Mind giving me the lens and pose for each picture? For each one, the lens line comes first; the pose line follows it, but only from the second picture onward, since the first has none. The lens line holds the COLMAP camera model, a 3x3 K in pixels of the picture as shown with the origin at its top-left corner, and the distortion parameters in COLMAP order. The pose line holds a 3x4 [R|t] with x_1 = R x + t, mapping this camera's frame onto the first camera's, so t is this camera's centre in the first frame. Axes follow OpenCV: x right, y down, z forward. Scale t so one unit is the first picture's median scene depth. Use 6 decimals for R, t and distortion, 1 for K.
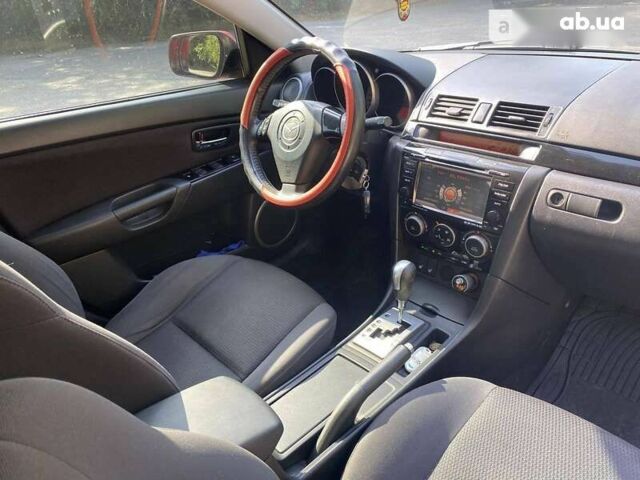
lens RADIAL K [[477.5, 0, 317.0], [0, 477.5, 240.6], [0, 0, 1]] dist [0.032109, -0.001735]
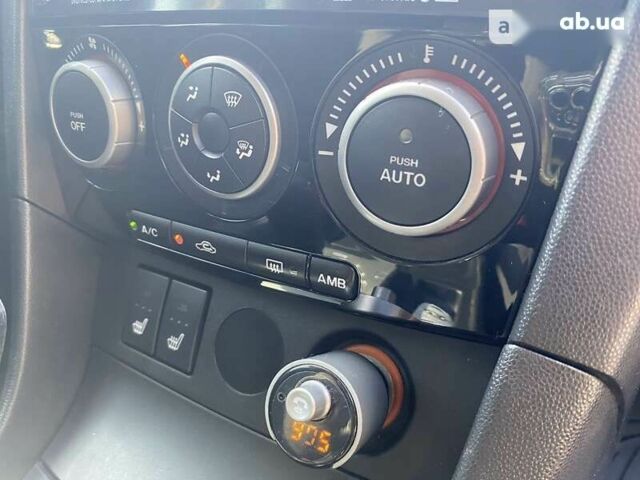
lens RADIAL K [[484.2, 0, 324.0], [0, 484.2, 241.6], [0, 0, 1]] dist [0.000729, -0.000053]
pose [[0.944026, 0.036149, 0.327886, 0.241939], [0.016975, 0.987337, -0.157726, 0.057557], [-0.329435, 0.154464, 0.931458, 0.820788]]
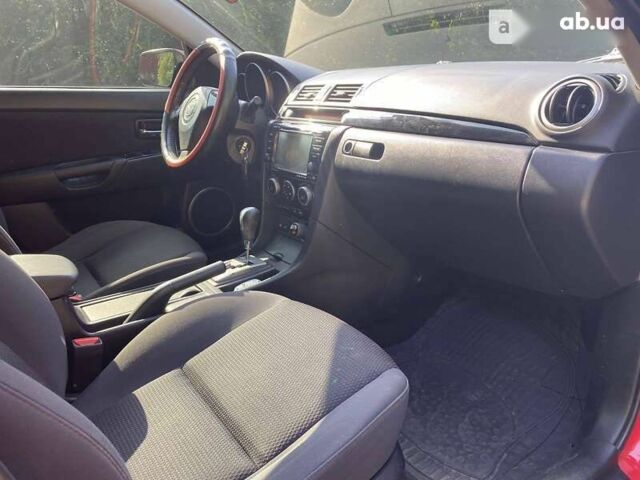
lens RADIAL K [[484.2, 0, 324.0], [0, 484.2, 241.6], [0, 0, 1]] dist [0.000729, -0.000053]
pose [[0.991481, 0.084703, -0.098945, 0.479618], [-0.099554, 0.982670, -0.156362, 0.291891], [0.083986, 0.164880, 0.982731, -0.157228]]
